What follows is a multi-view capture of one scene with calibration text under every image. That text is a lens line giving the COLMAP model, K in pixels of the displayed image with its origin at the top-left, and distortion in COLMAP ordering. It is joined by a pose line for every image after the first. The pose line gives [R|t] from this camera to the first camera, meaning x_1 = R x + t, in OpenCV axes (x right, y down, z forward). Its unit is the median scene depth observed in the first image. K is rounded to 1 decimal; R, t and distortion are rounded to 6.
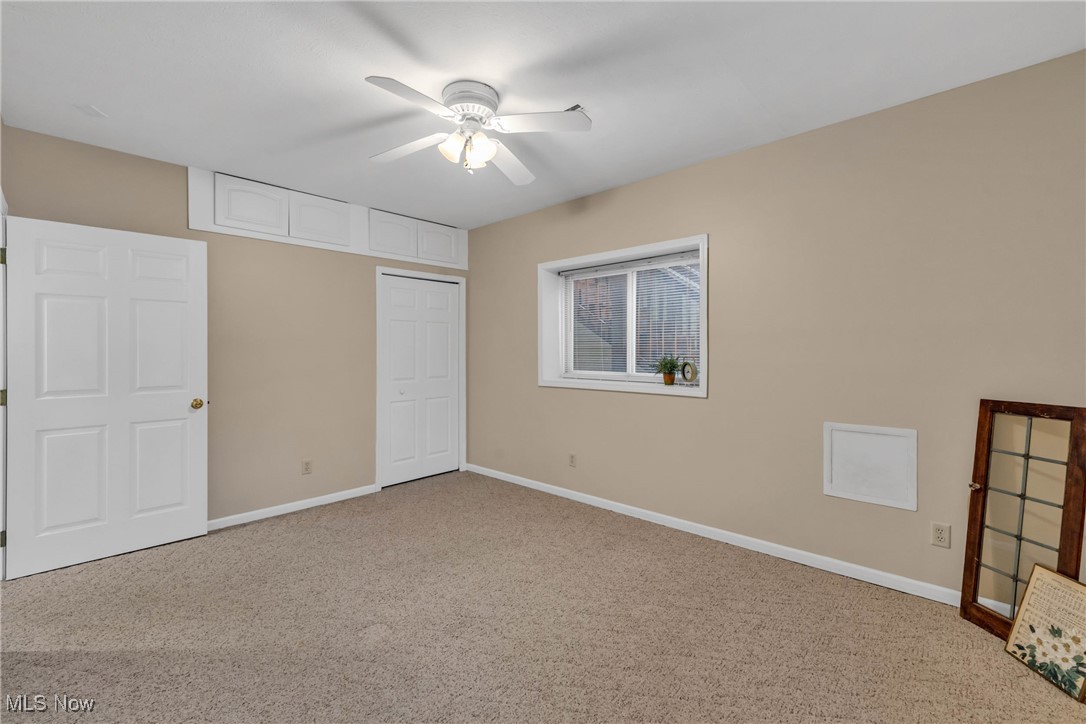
lens RADIAL K [[438.0, 0, 585.1], [0, 438.0, 351.2], [0, 0, 1]] dist [-0.002018, 0.000261]
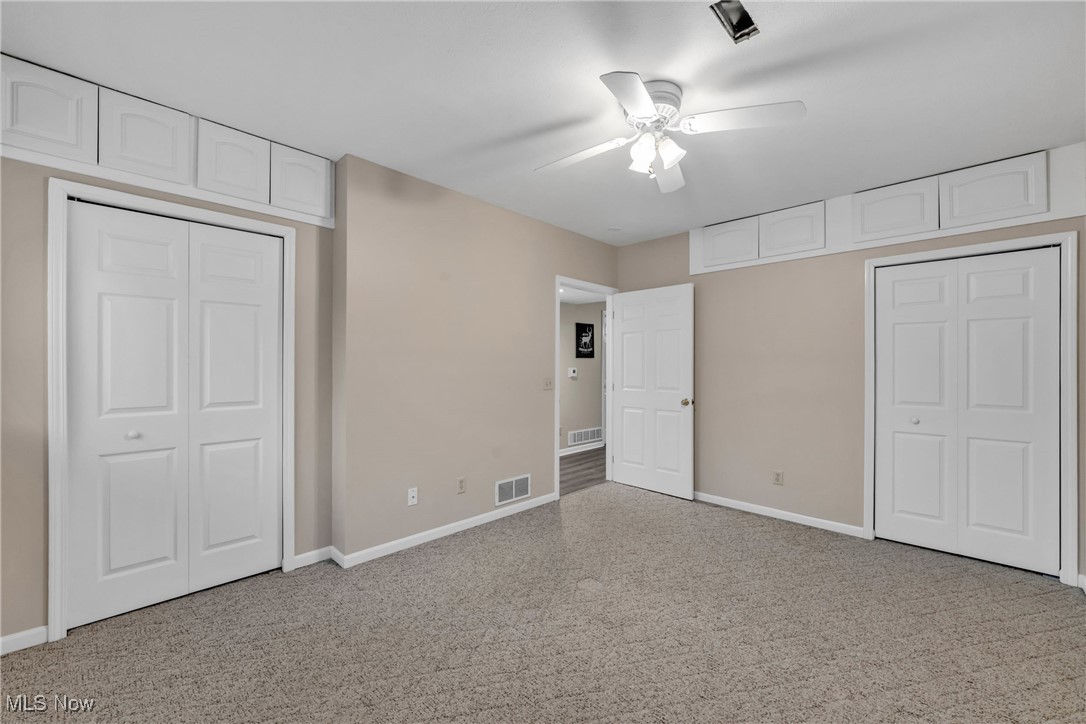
lens RADIAL K [[467.8, 0, 544.9], [0, 467.8, 365.3], [0, 0, 1]] dist [0.001588, 0.000237]
pose [[-0.068033, 0.004216, -0.997674, 0.584903], [-0.006101, 0.999971, 0.004642, -0.000321], [0.997664, 0.006403, -0.068005, 0.632835]]
